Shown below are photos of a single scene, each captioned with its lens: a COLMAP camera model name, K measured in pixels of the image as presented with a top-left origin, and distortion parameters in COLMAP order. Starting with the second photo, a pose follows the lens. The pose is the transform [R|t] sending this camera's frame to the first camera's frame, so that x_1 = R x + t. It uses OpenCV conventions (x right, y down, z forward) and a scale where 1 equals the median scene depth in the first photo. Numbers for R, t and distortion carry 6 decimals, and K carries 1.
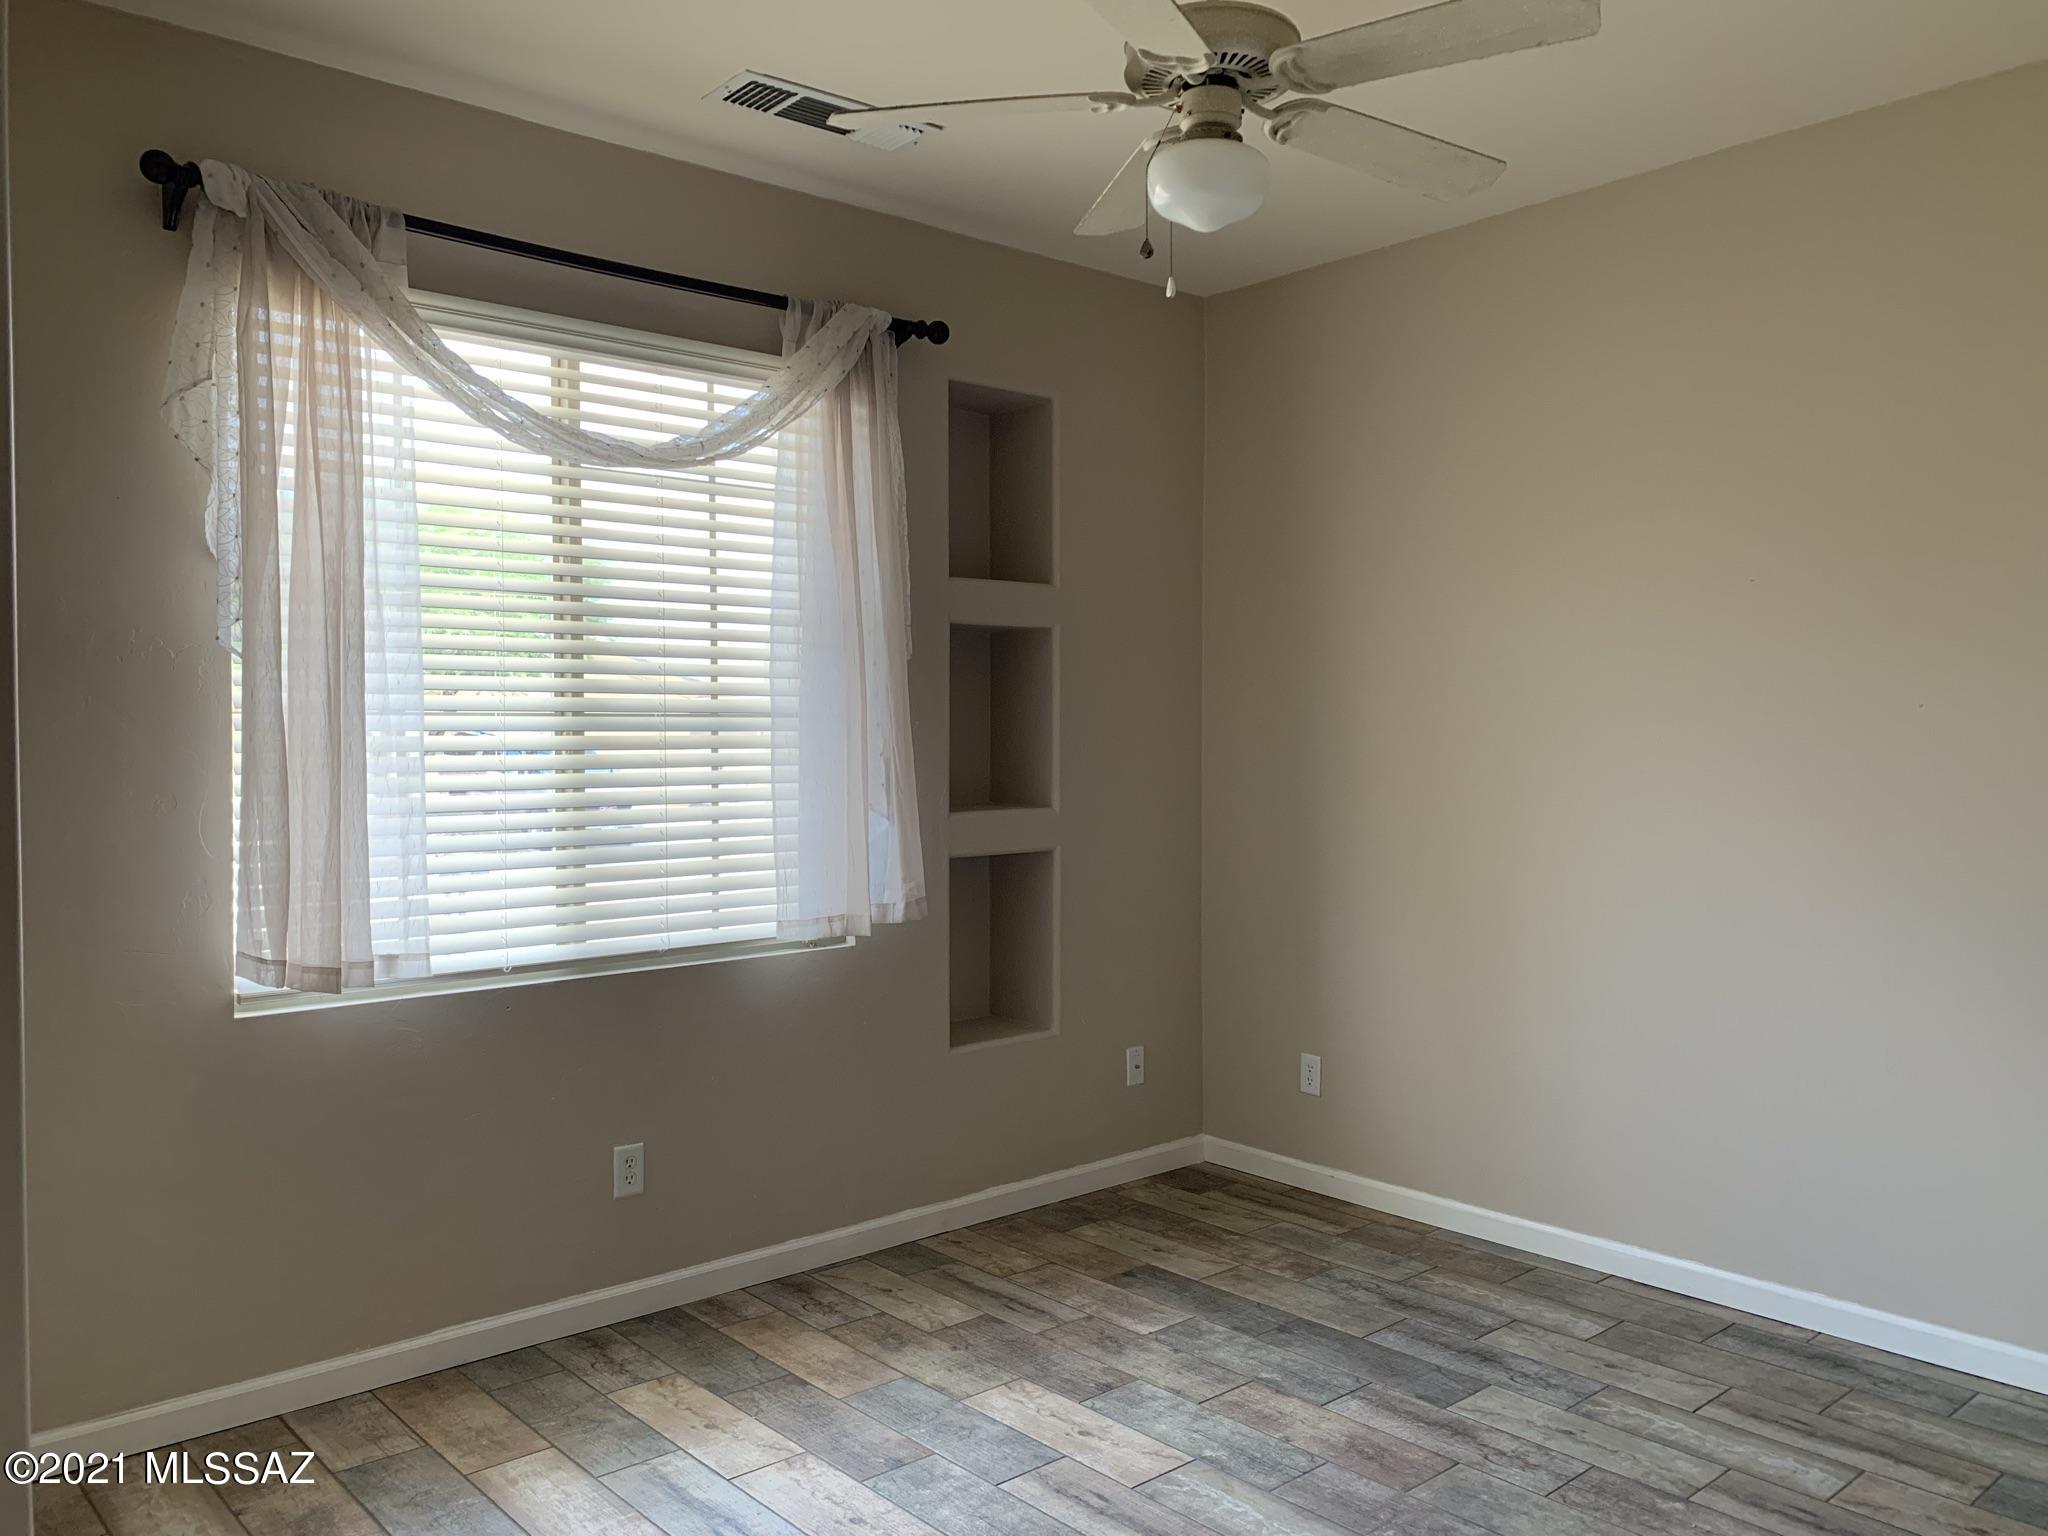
lens RADIAL K [[1563.5, 0, 974.3], [0, 1563.5, 777.5], [0, 0, 1]] dist [0.031505, -0.025038]
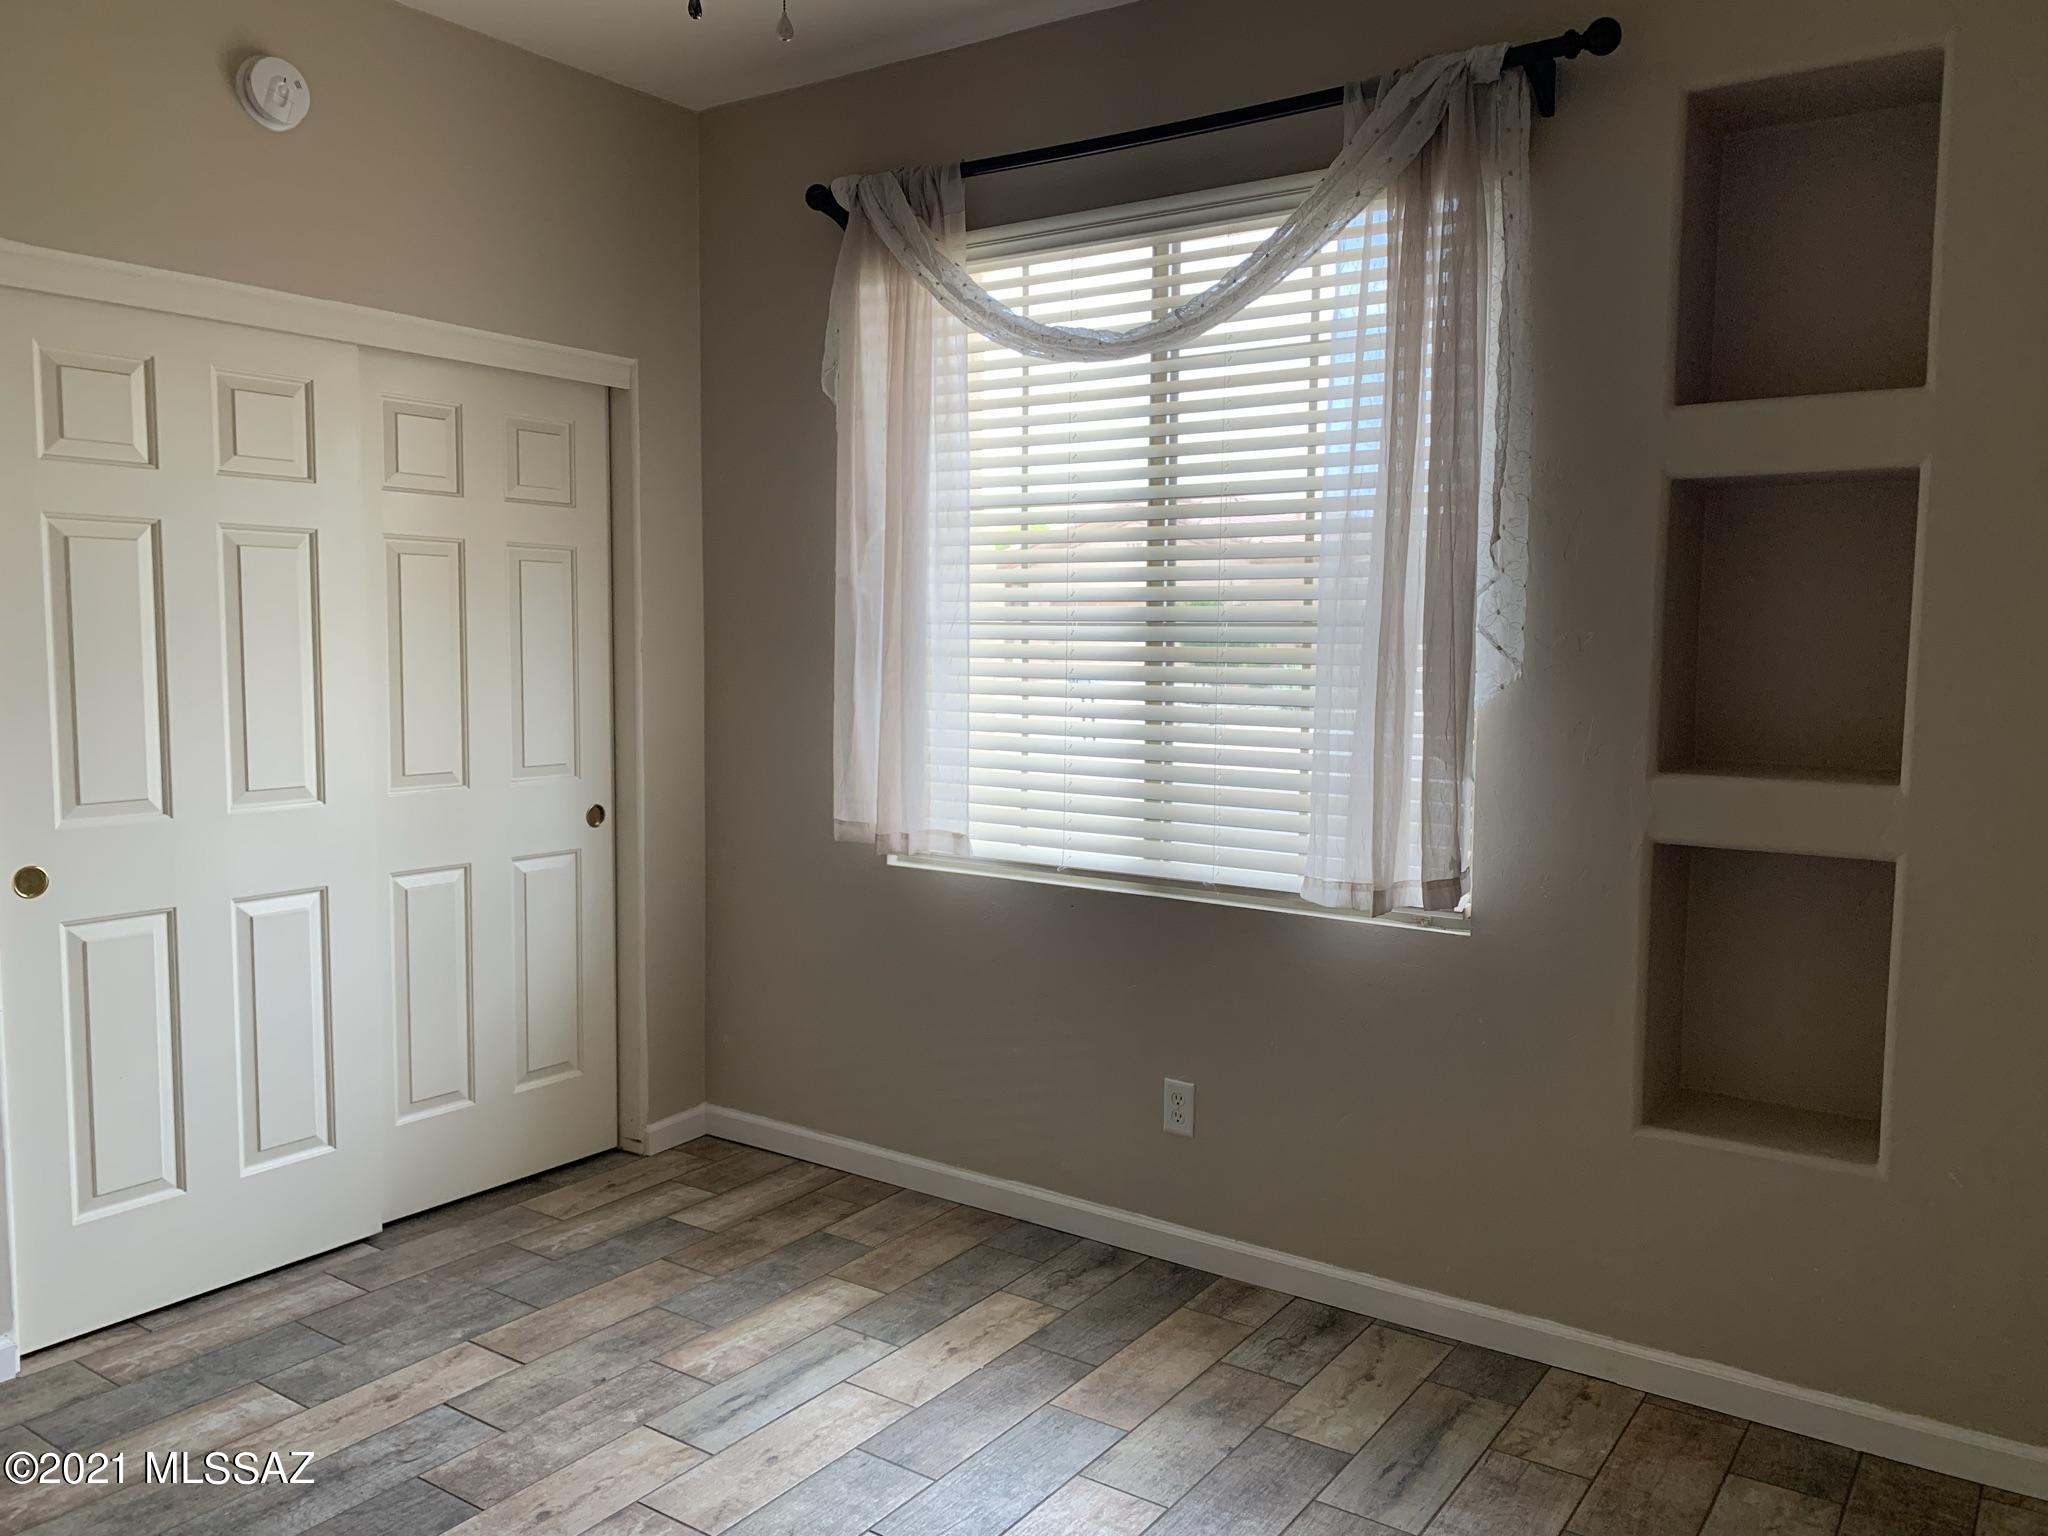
lens RADIAL K [[1563.5, 0, 1021.4], [0, 1563.5, 757.8], [0, 0, 1]] dist [0.031505, -0.025038]
pose [[0.254960, 0.090642, -0.962694, 0.654916], [-0.032074, 0.995842, 0.085269, -0.036687], [0.966419, 0.009137, 0.256807, 0.679931]]
